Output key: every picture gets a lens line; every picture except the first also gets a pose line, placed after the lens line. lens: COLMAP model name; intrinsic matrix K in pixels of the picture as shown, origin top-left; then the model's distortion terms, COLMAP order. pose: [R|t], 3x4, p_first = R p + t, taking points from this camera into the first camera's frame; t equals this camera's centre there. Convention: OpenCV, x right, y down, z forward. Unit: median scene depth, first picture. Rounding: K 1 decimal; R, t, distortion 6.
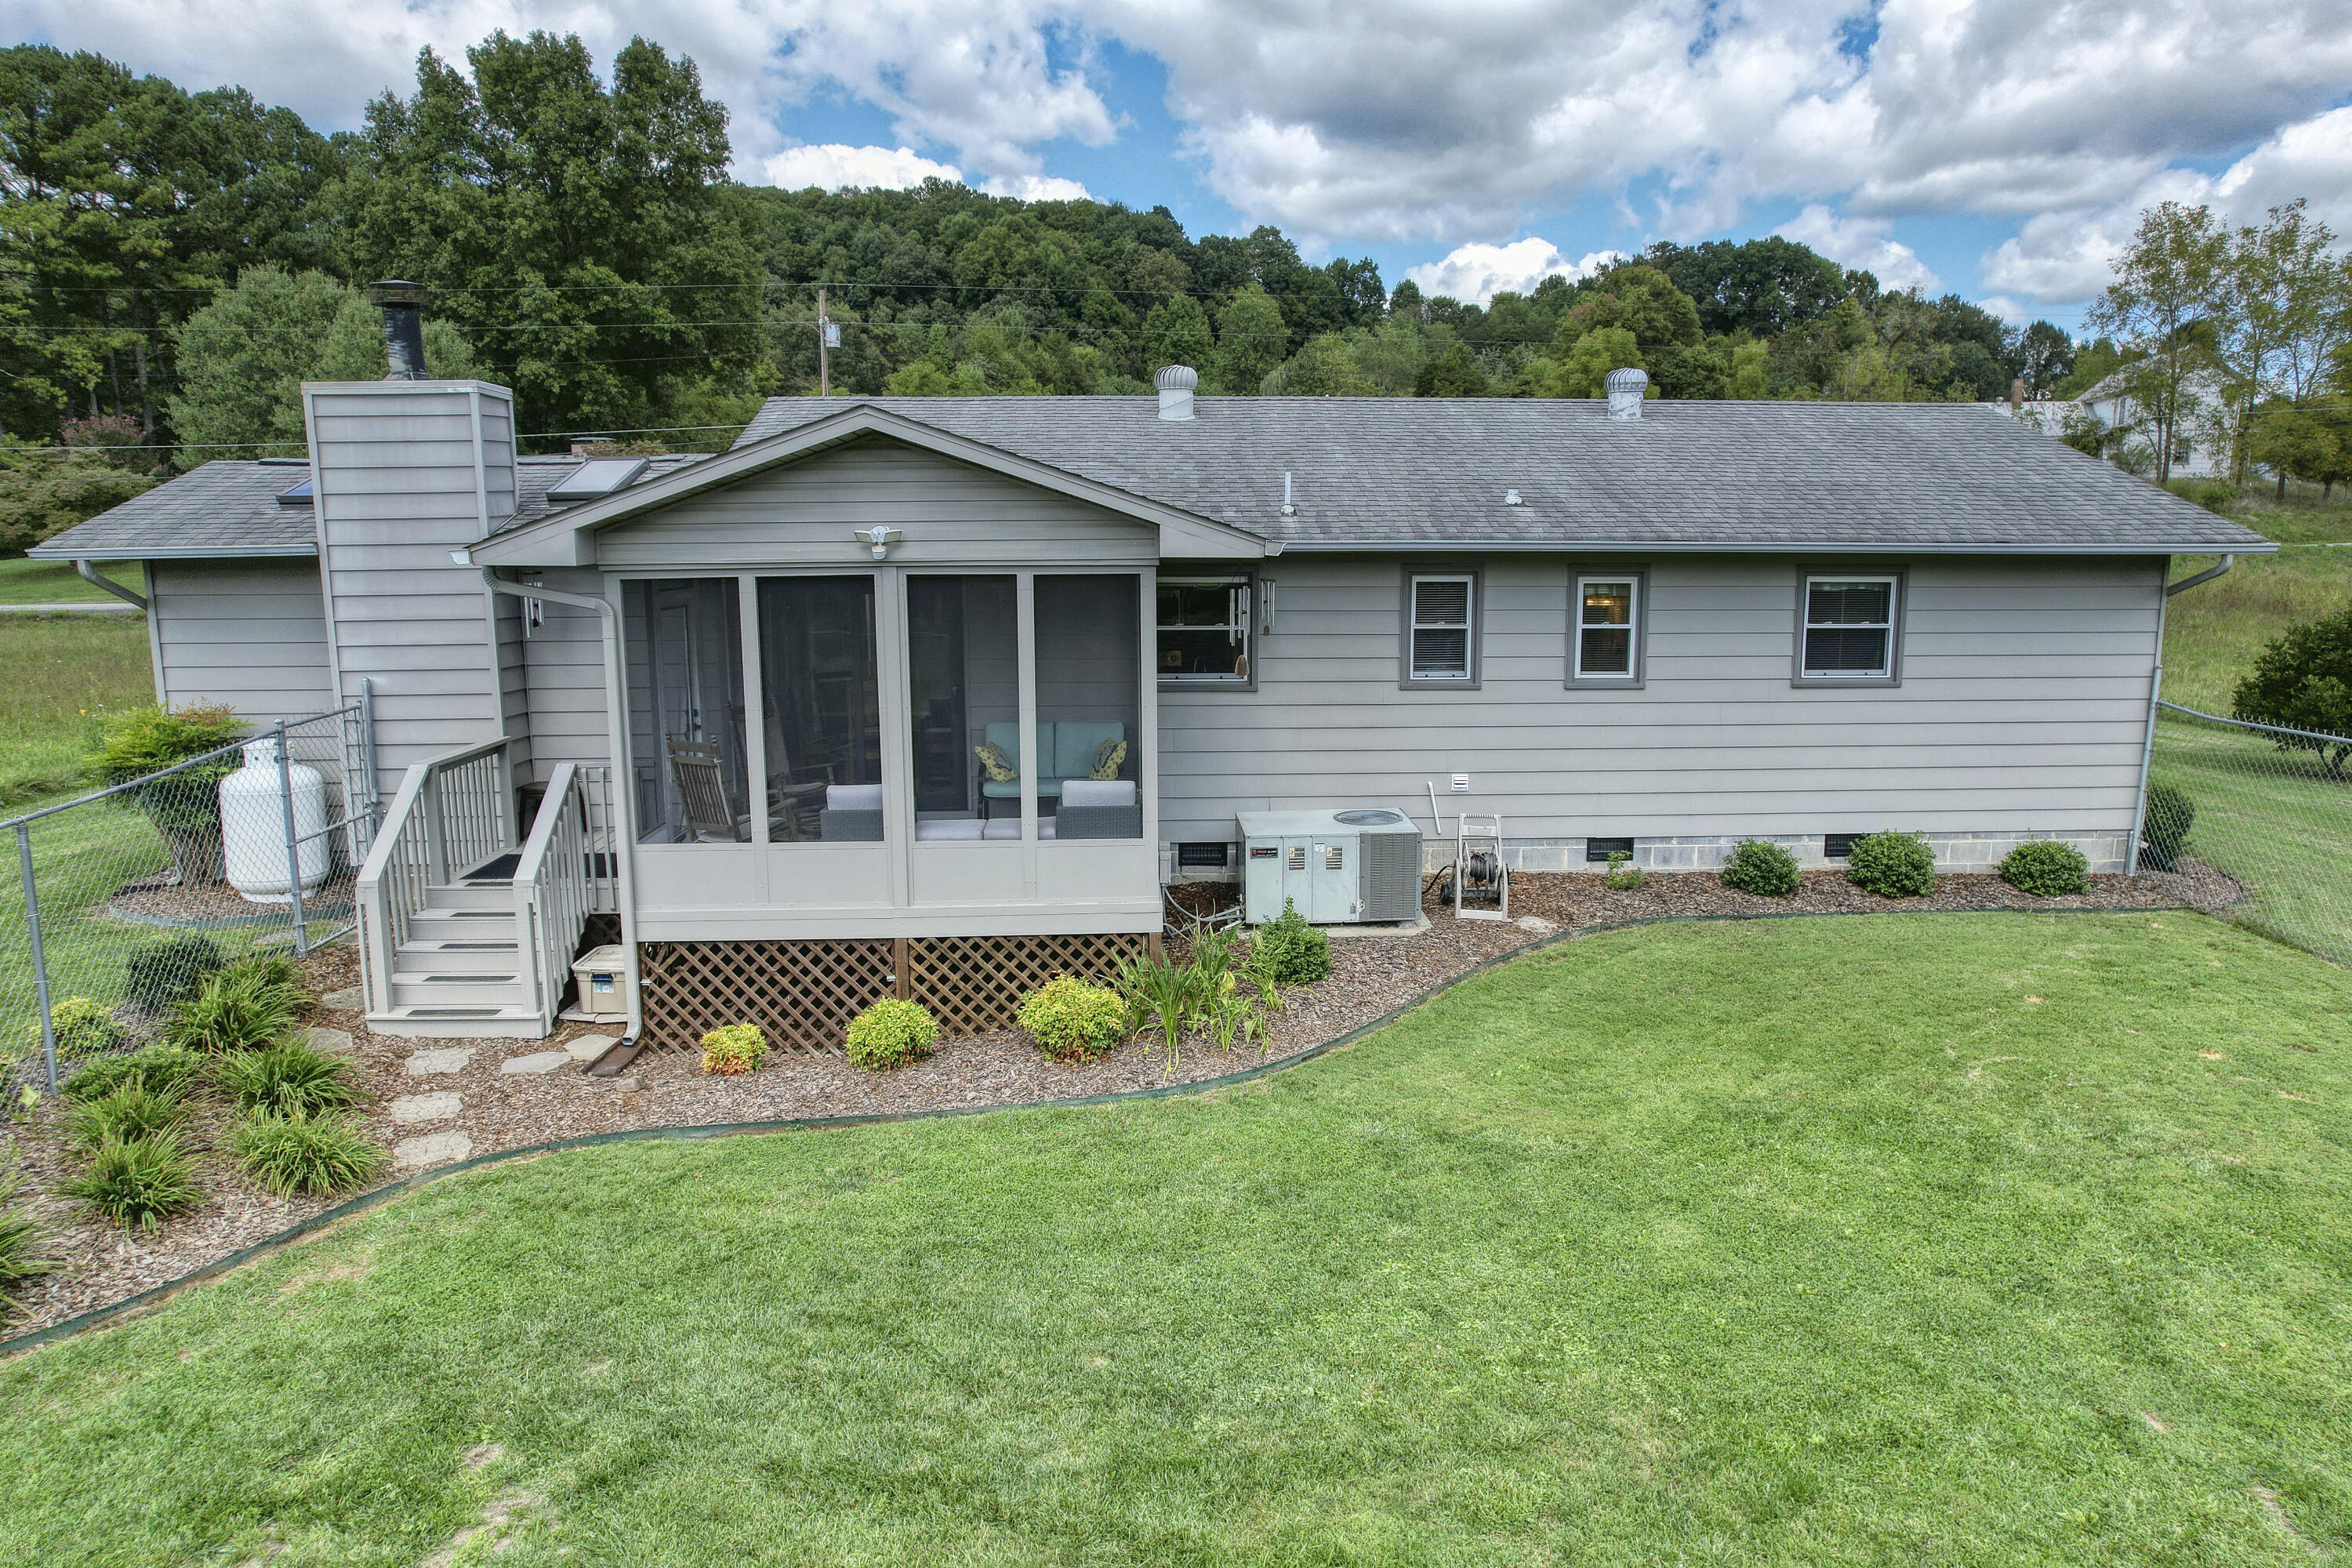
lens RADIAL K [[1507.3, 0, 1176.0], [0, 1507.3, 784.0], [0, 0, 1]] dist [-0.057396, 0.050804]
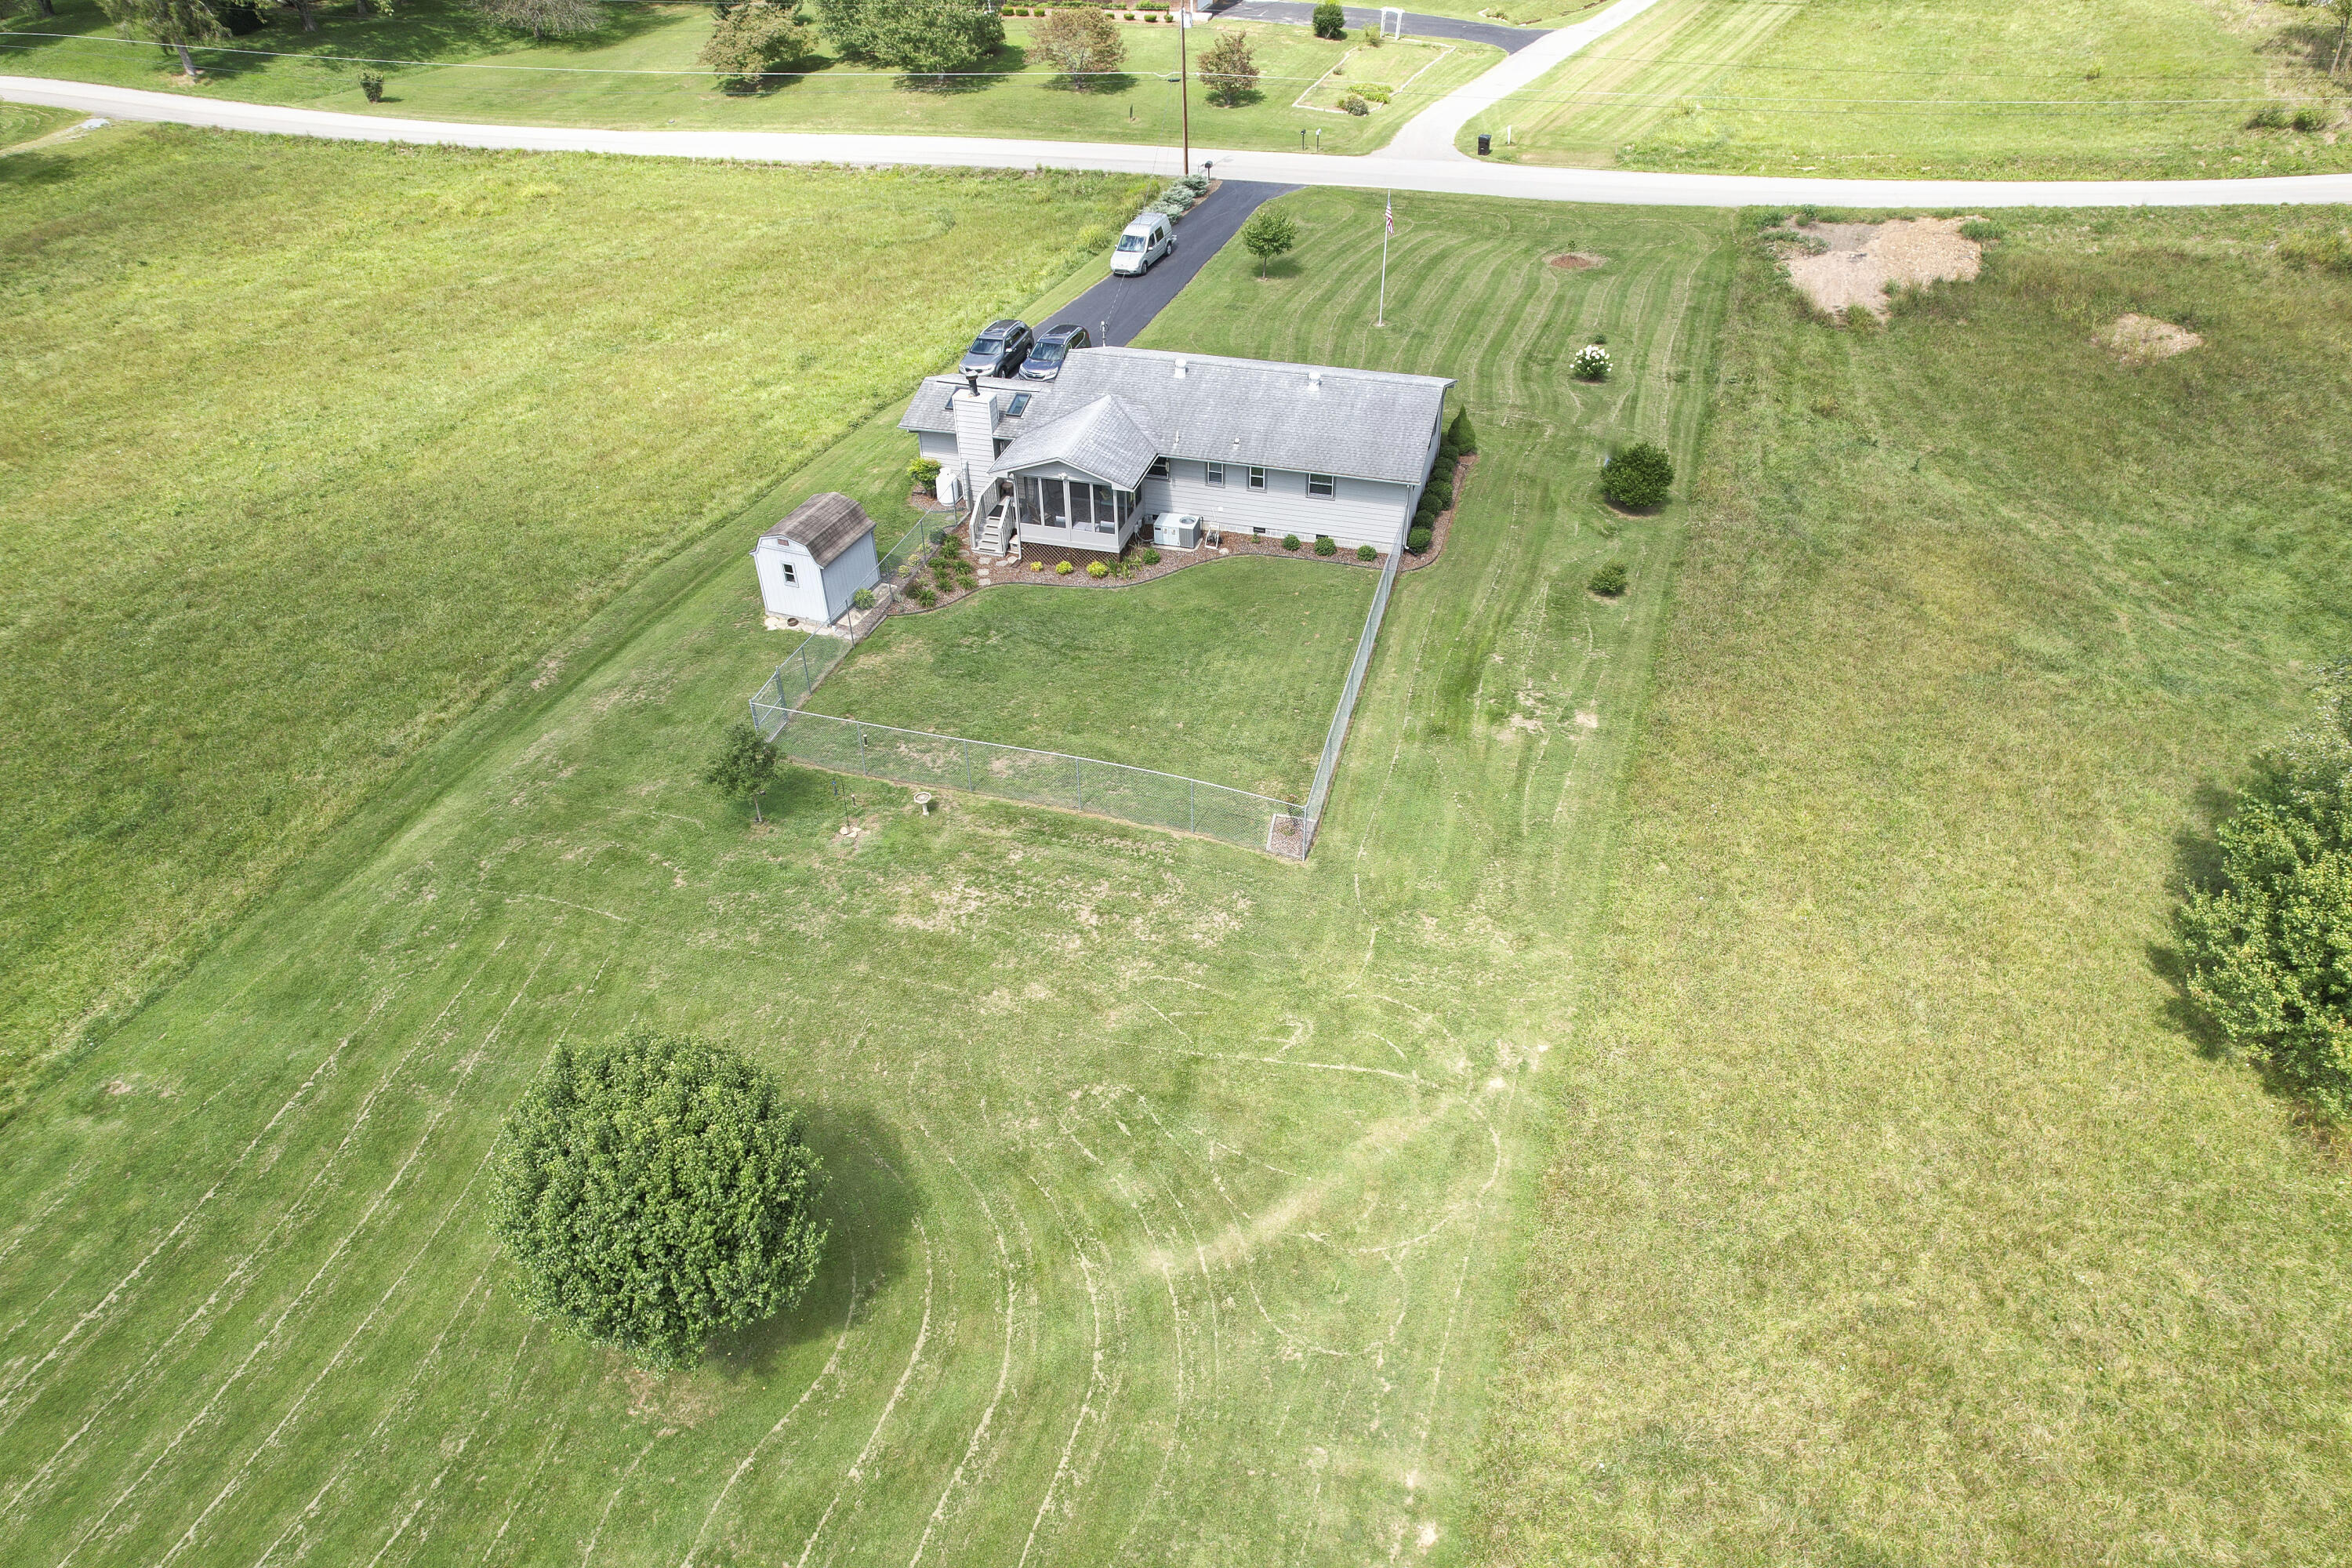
lens RADIAL K [[1507.3, 0, 1176.0], [0, 1507.3, 784.0], [0, 0, 1]] dist [-0.057396, 0.050804]
pose [[0.946485, 0.188437, -0.262027, 1.646609], [-0.043127, 0.878422, 0.475935, -1.635647], [0.319854, -0.439165, 0.839540, -3.507773]]
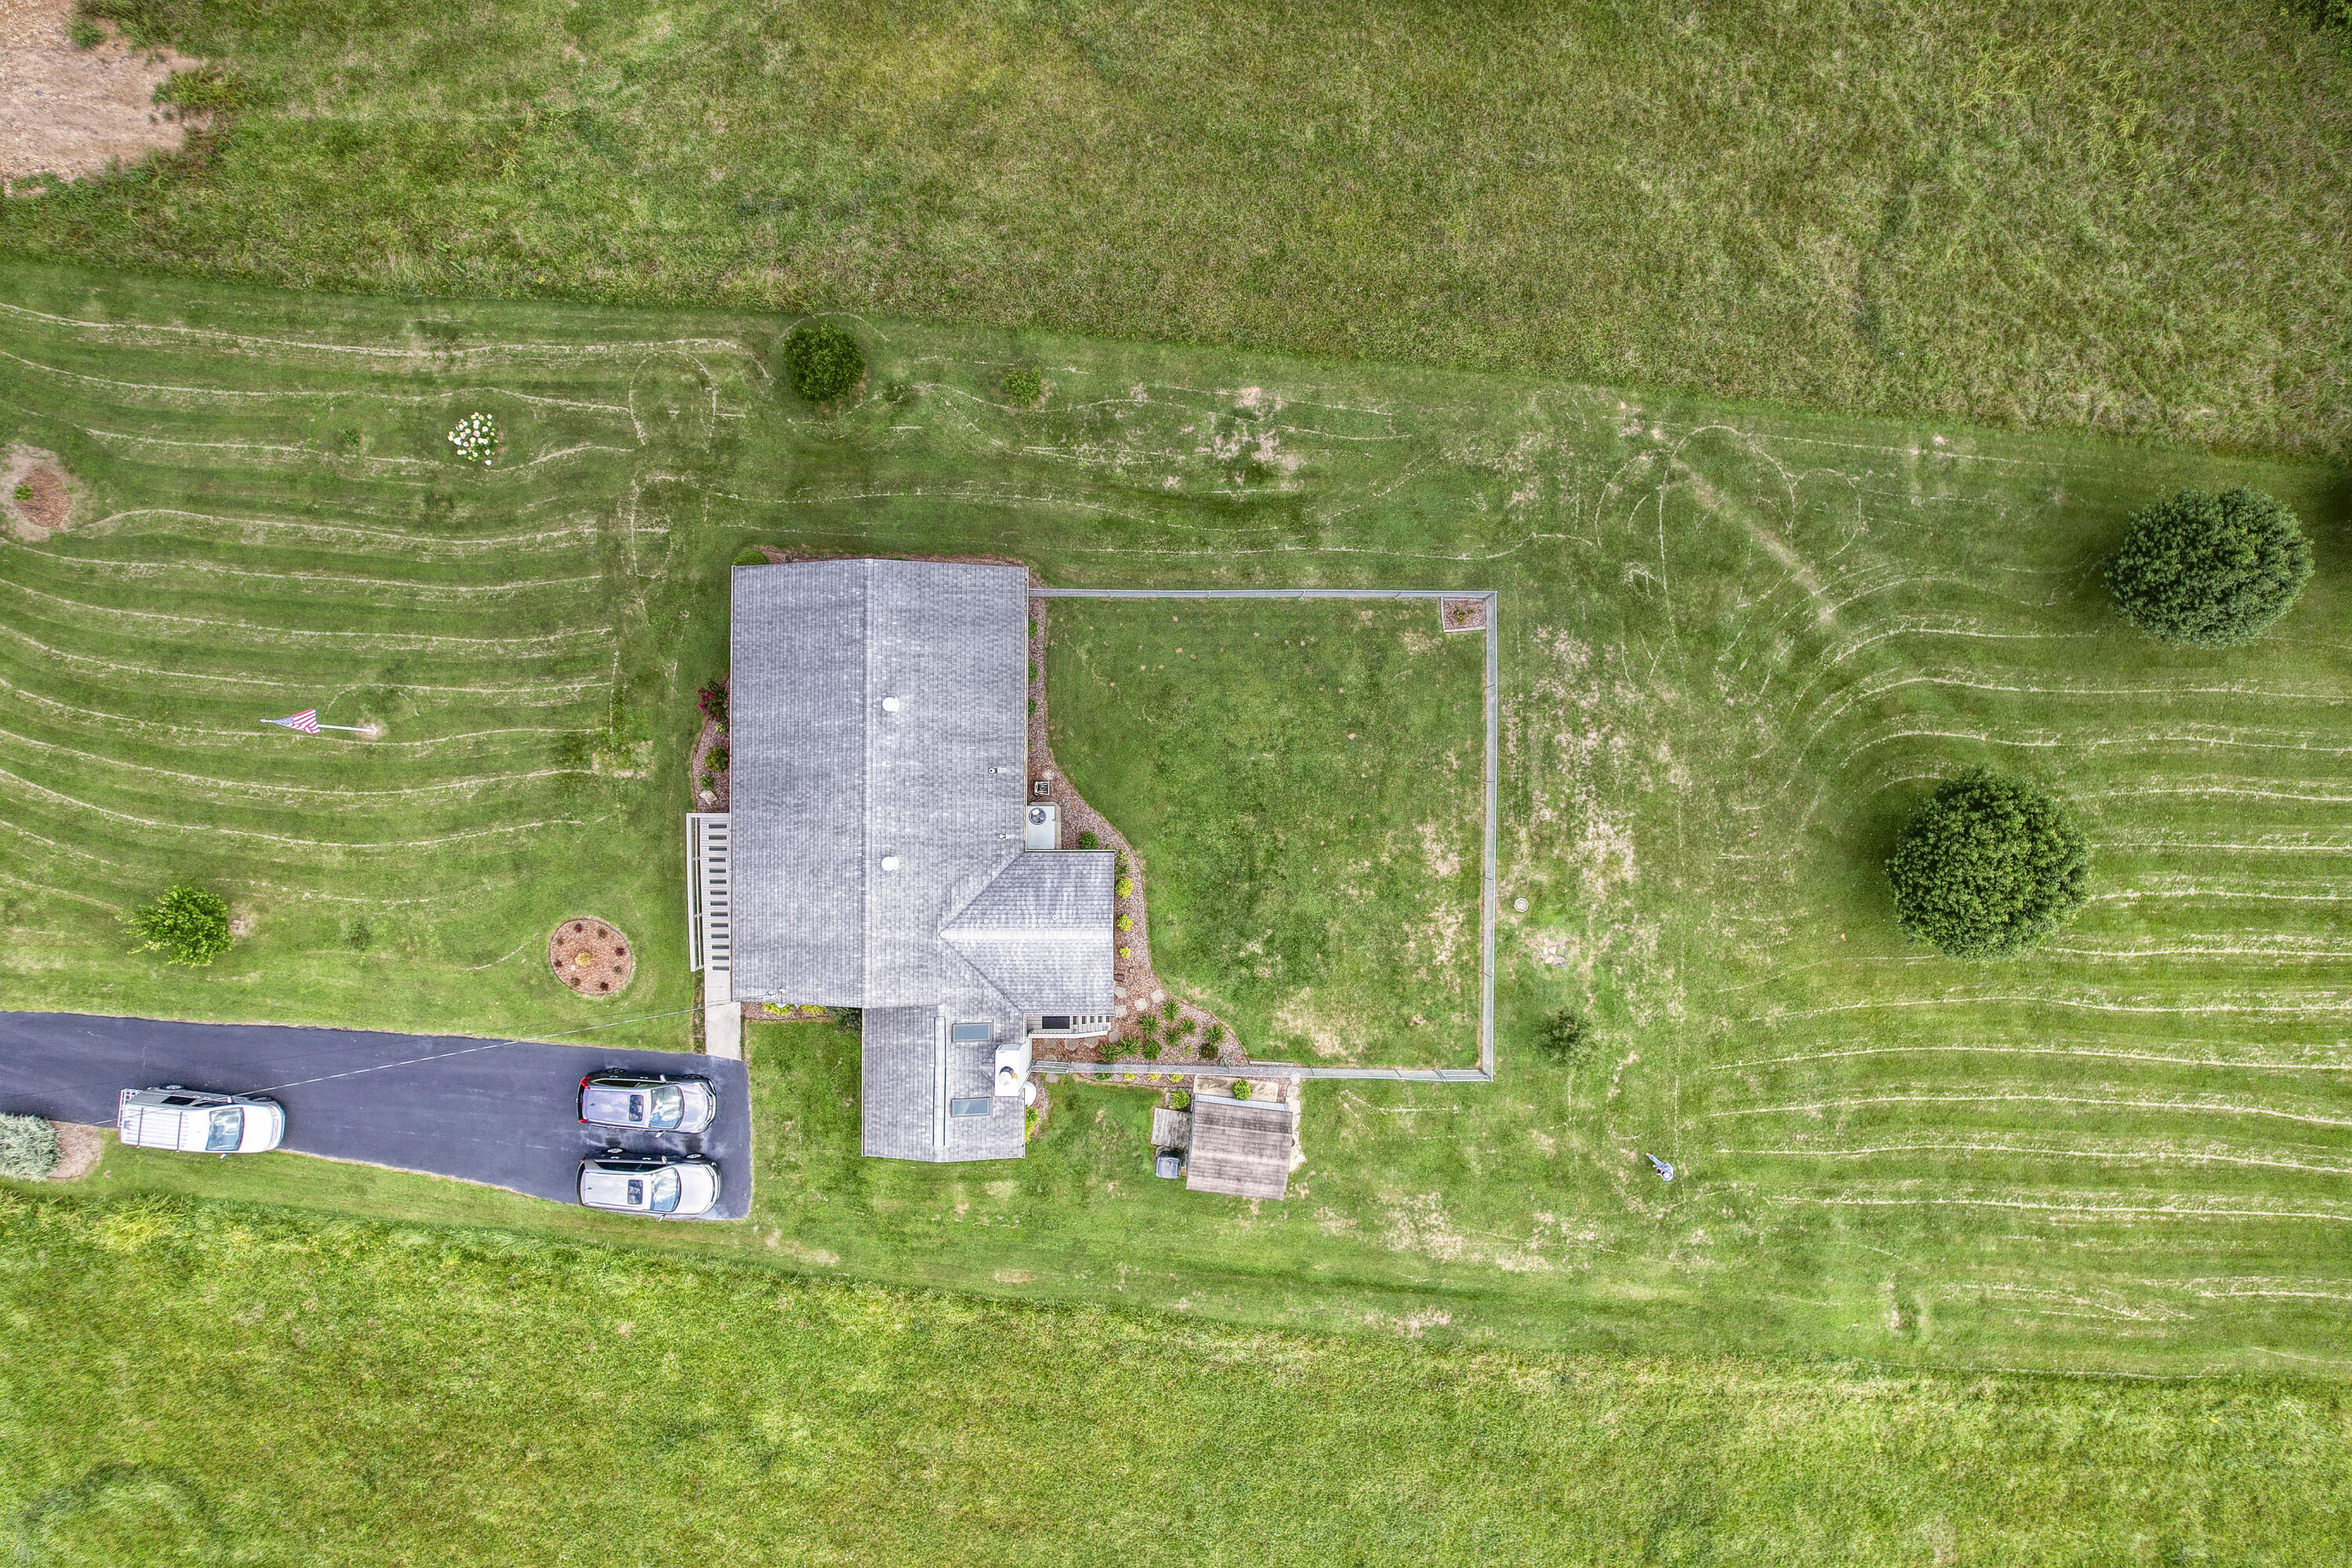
lens RADIAL K [[1507.3, 0, 1176.0], [0, 1507.3, 784.0], [0, 0, 1]] dist [-0.057396, 0.050804]
pose [[0.051083, -0.998694, -0.001298, 0.297797], [0.155513, 0.006671, 0.987811, -4.759542], [-0.986512, -0.050662, 0.155650, 0.032148]]
